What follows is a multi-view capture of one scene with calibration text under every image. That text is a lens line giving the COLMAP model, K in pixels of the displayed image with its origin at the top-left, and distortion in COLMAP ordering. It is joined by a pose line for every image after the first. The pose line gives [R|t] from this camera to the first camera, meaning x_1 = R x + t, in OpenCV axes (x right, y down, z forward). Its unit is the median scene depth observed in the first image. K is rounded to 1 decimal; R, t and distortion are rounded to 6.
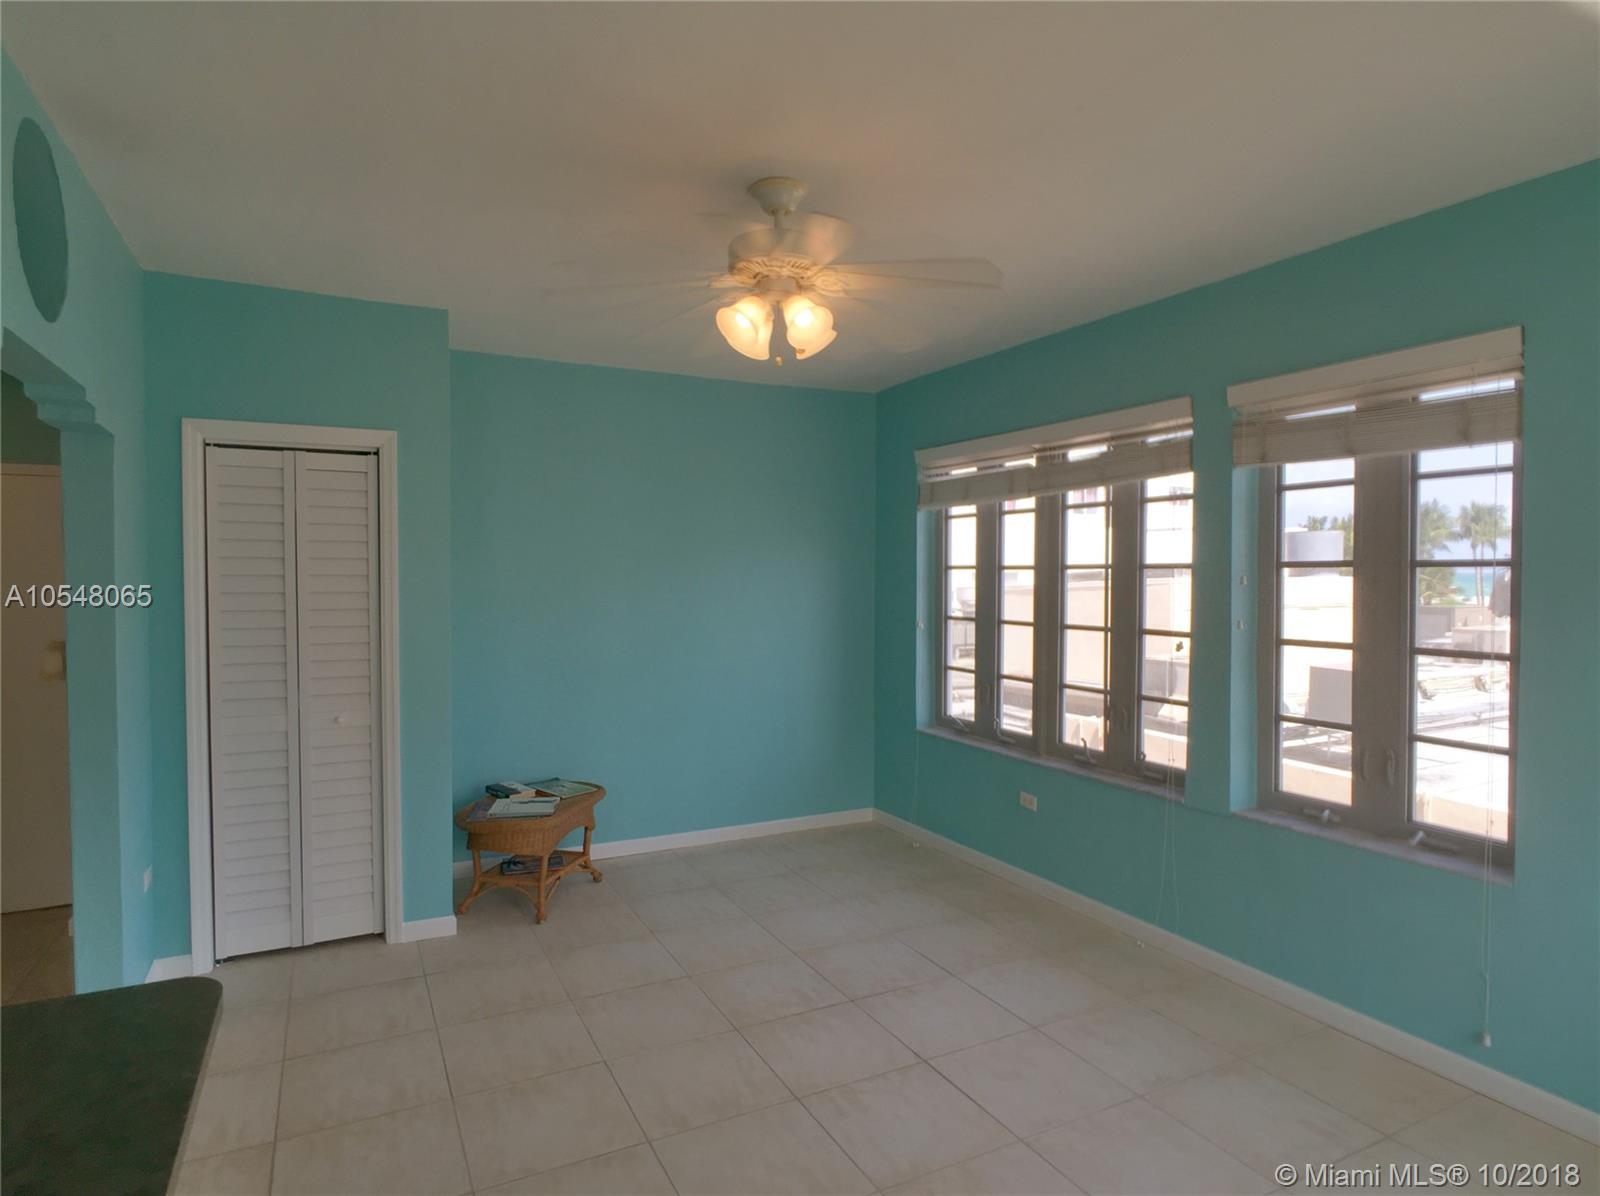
lens RADIAL K [[907.5, 0, 797.1], [0, 907.5, 598.3], [0, 0, 1]] dist [-0.008999, 0.000415]
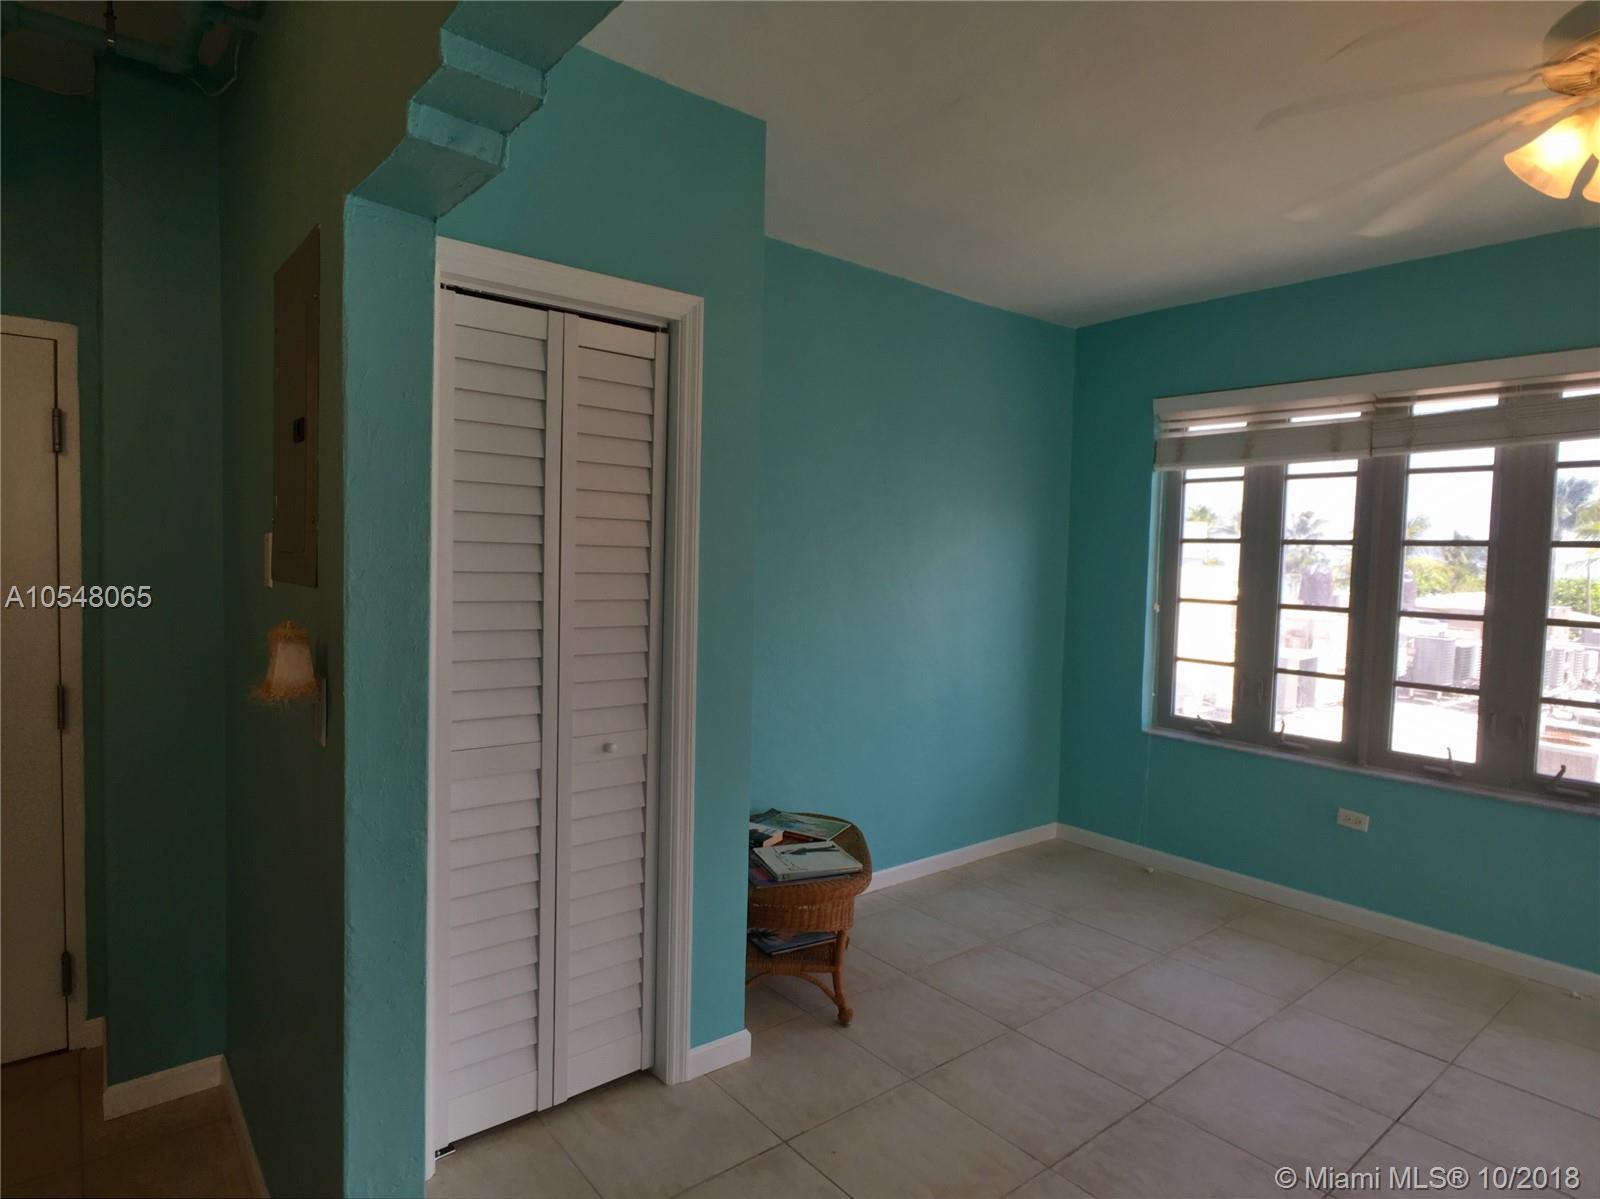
lens RADIAL K [[907.5, 0, 798.2], [0, 907.5, 597.1], [0, 0, 1]] dist [-0.008999, 0.000415]
pose [[0.977014, 0.016498, 0.212538, -0.503431], [-0.021194, 0.999579, 0.019837, 0.013431], [-0.212121, -0.023886, 0.976951, 0.346750]]
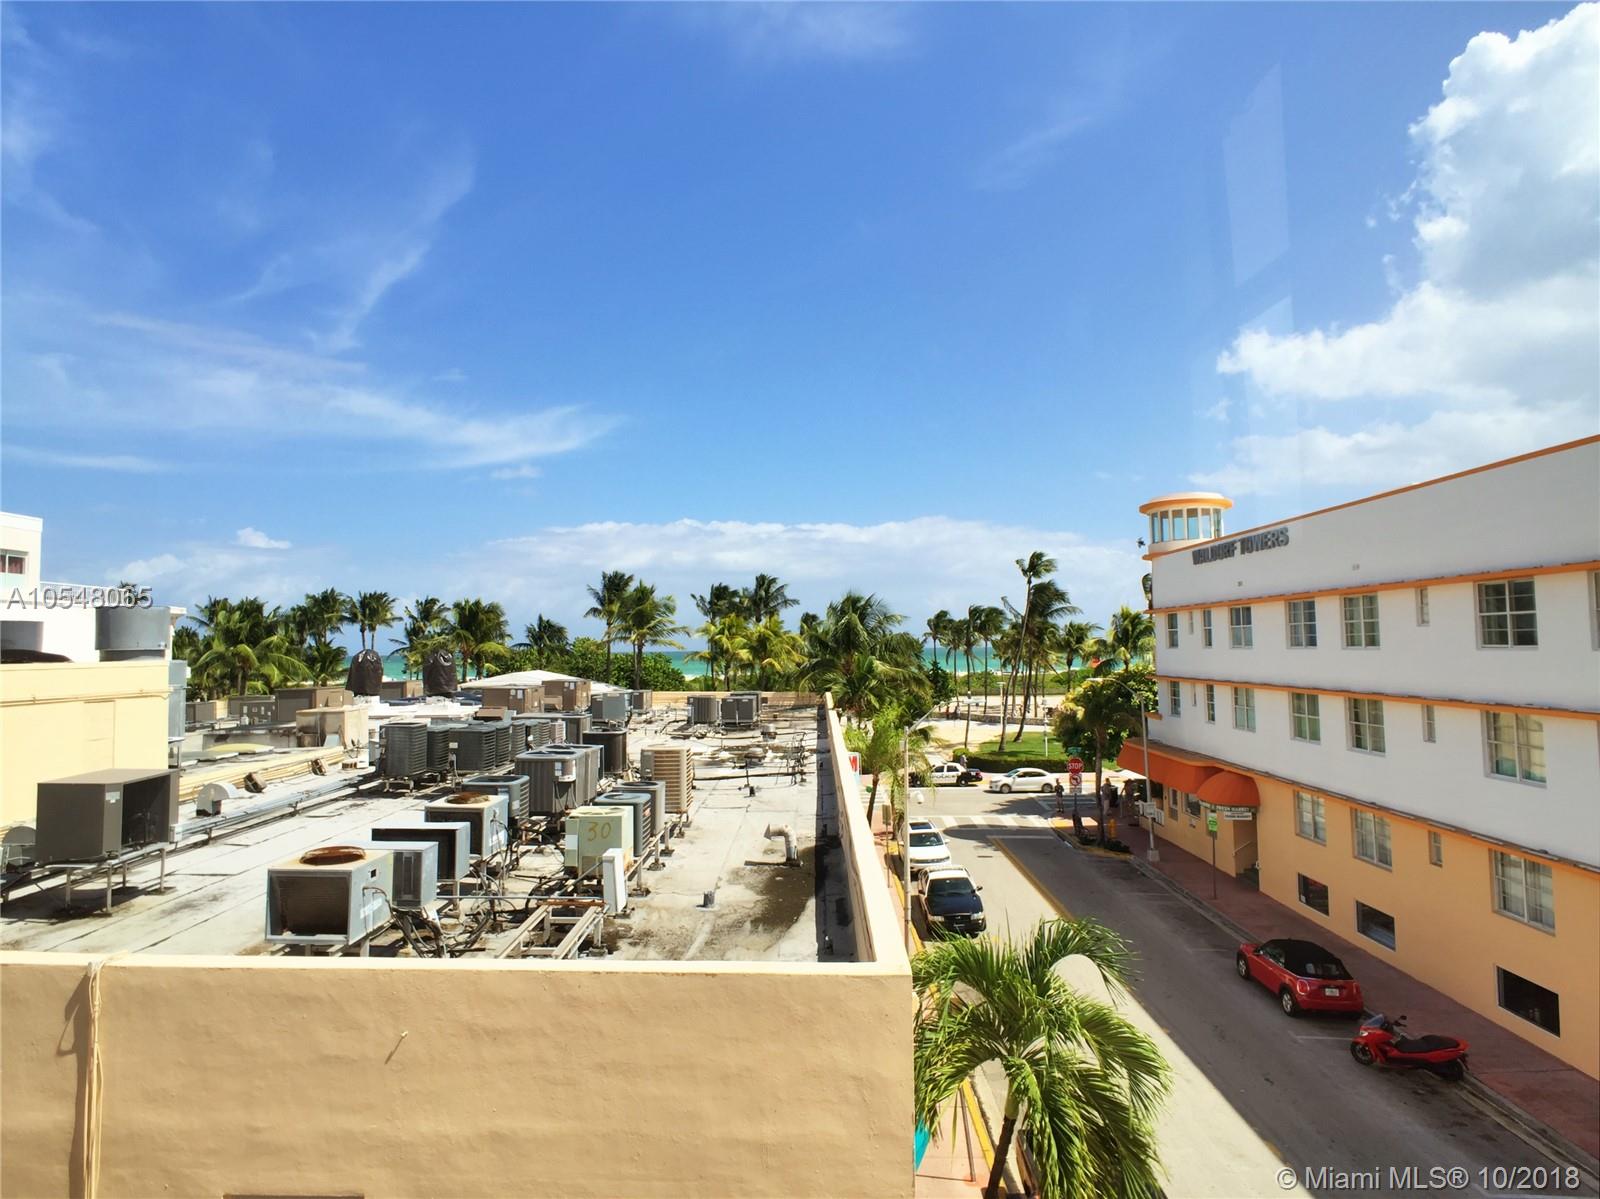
lens RADIAL K [[907.5, 0, 799.5], [0, 907.5, 592.4], [0, 0, 1]] dist [-0.008999, 0.000415]
pose [[0.471113, 0.047587, 0.880788, 0.726677], [0.040220, 0.996346, -0.075343, 0.005523], [-0.881155, 0.070920, 0.467478, 0.376183]]
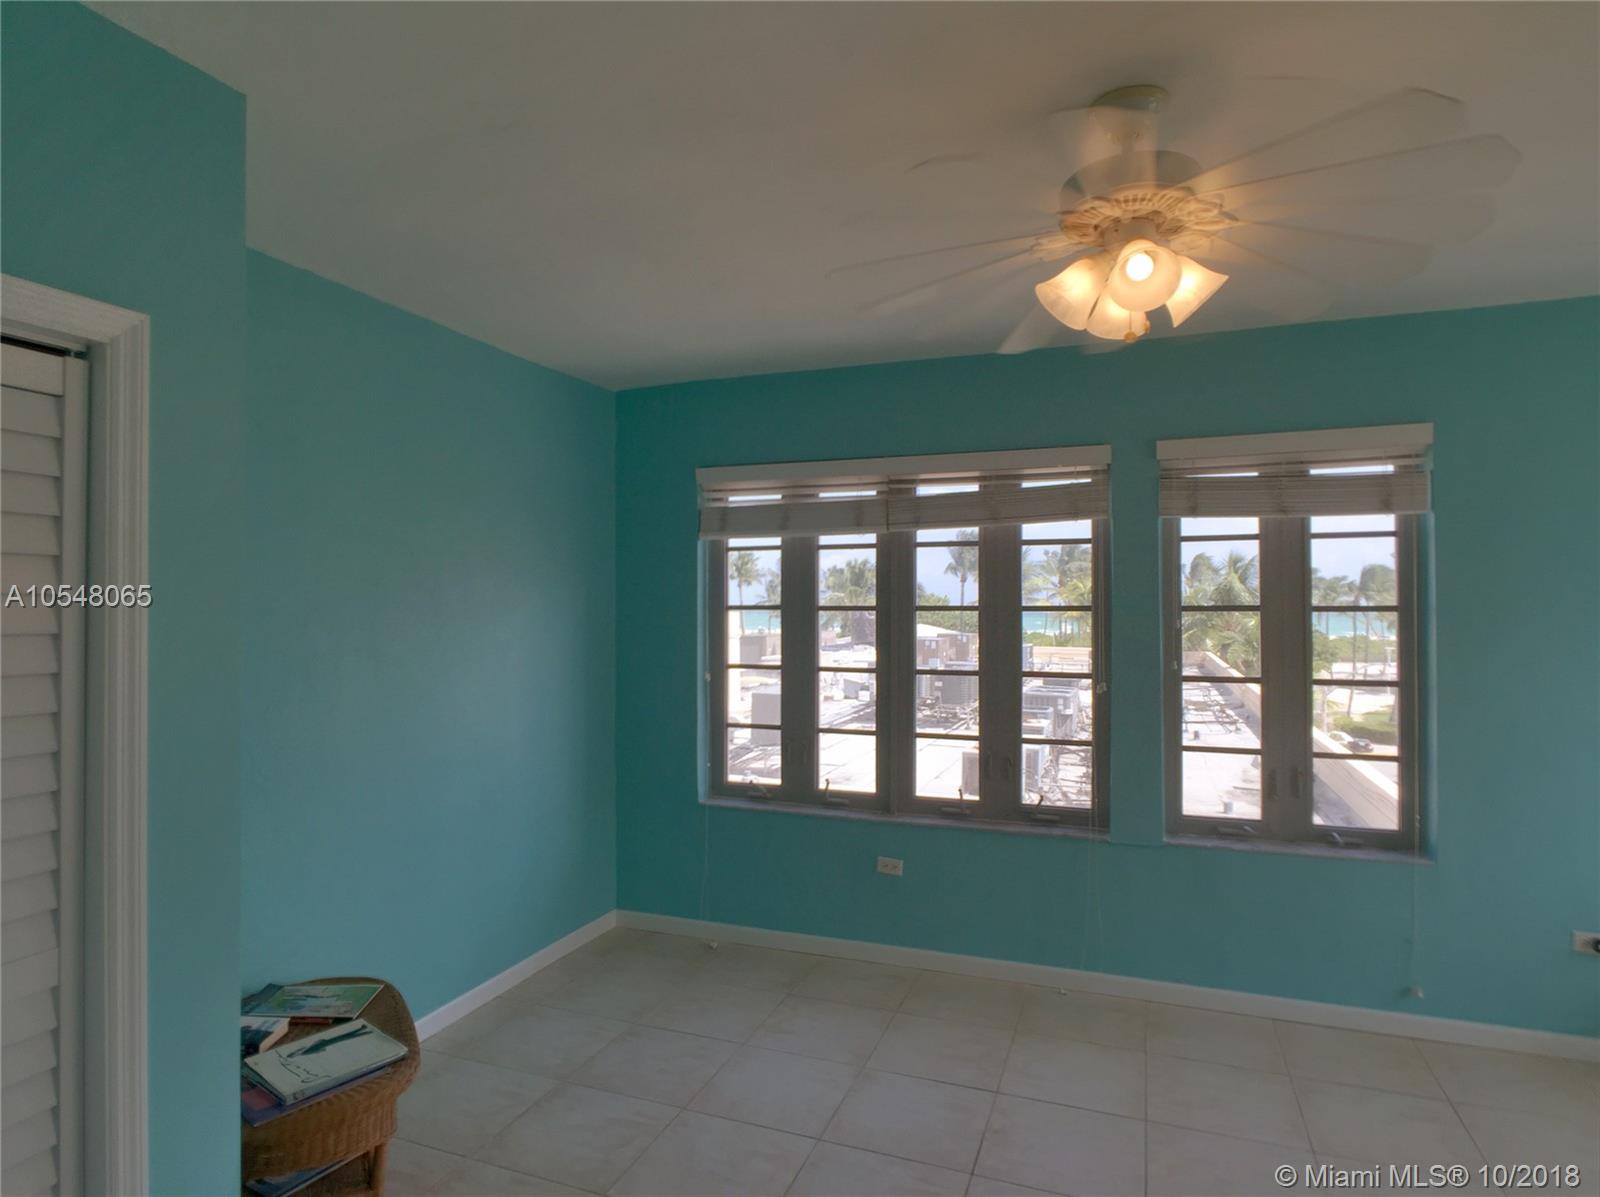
lens RADIAL K [[907.5, 0, 798.2], [0, 907.5, 596.4], [0, 0, 1]] dist [-0.008999, 0.000415]
pose [[0.743624, 0.007120, 0.668560, -0.495543], [0.019201, 0.999303, -0.031999, -0.022343], [-0.668322, 0.036632, 0.742970, 0.443327]]
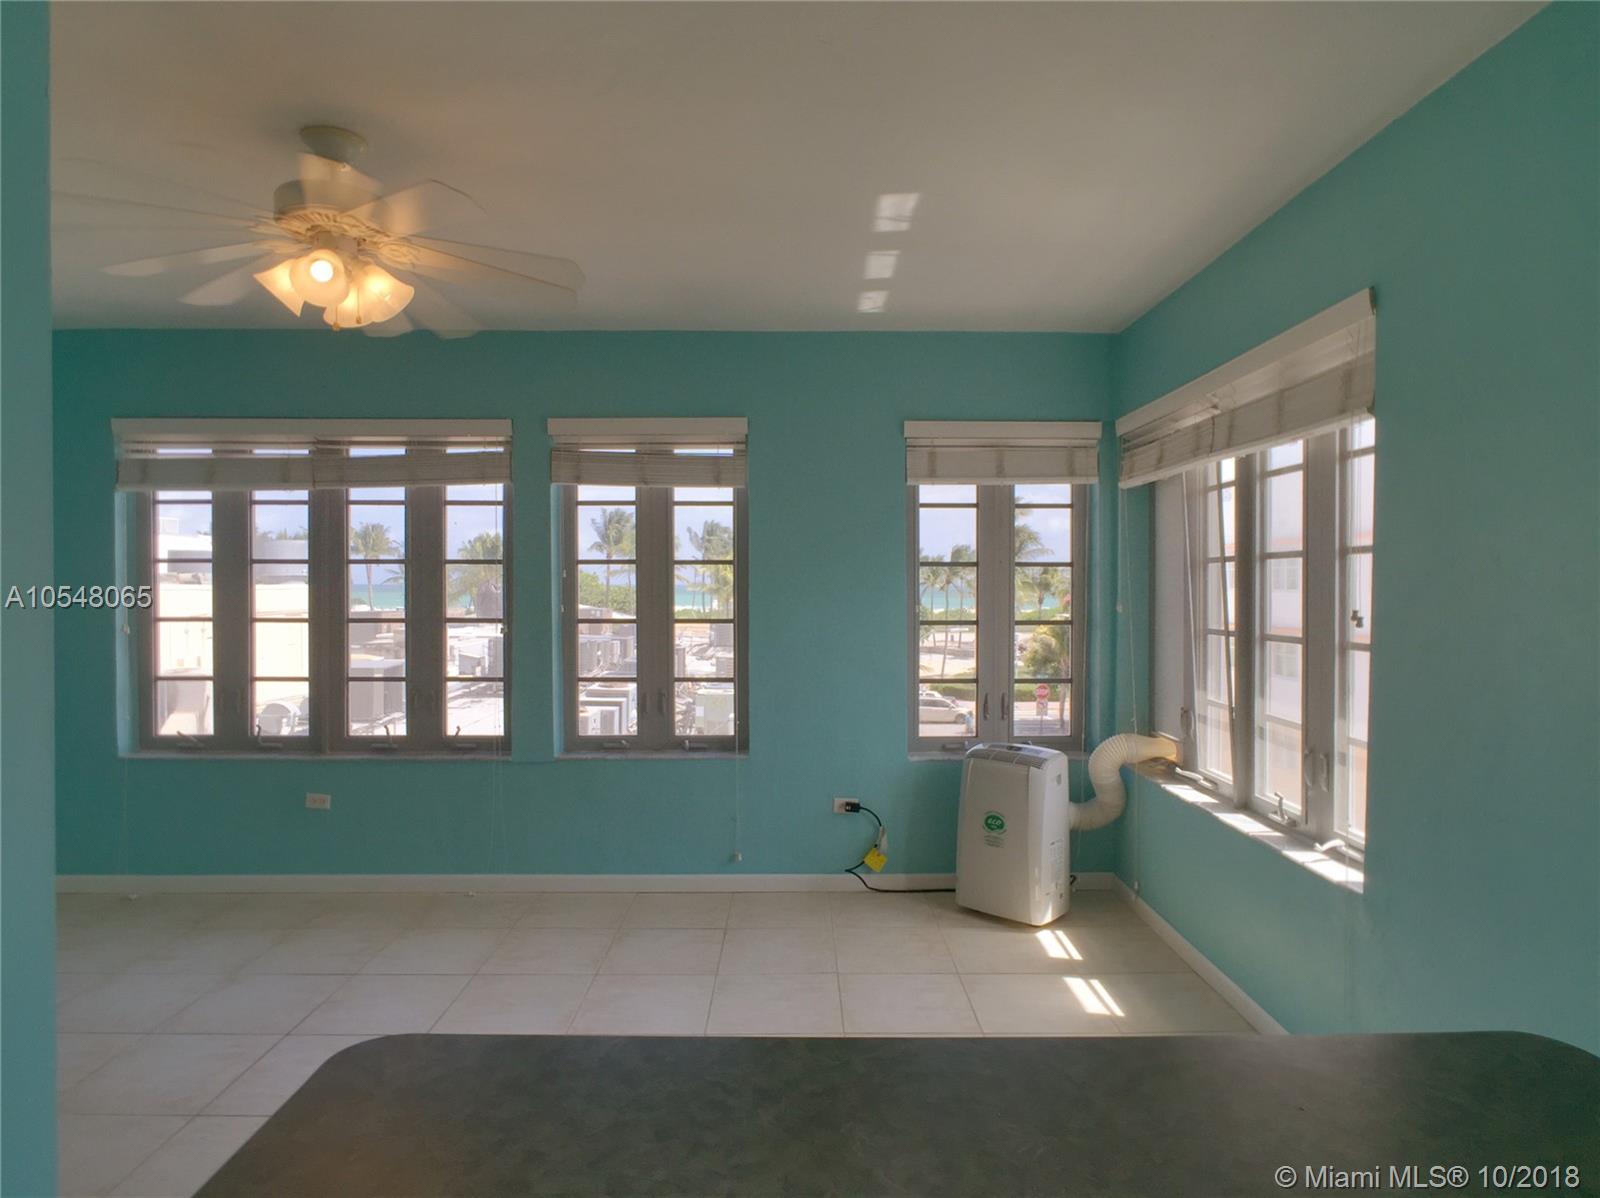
lens RADIAL K [[888.2, 0, 797.4], [0, 888.2, 601.5], [0, 0, 1]] dist [-0.011264, 0.002623]
pose [[0.453196, -0.016007, 0.891267, -0.418266], [0.023706, 0.999702, 0.005901, 0.018481], [-0.891096, 0.018455, 0.453440, 0.123723]]
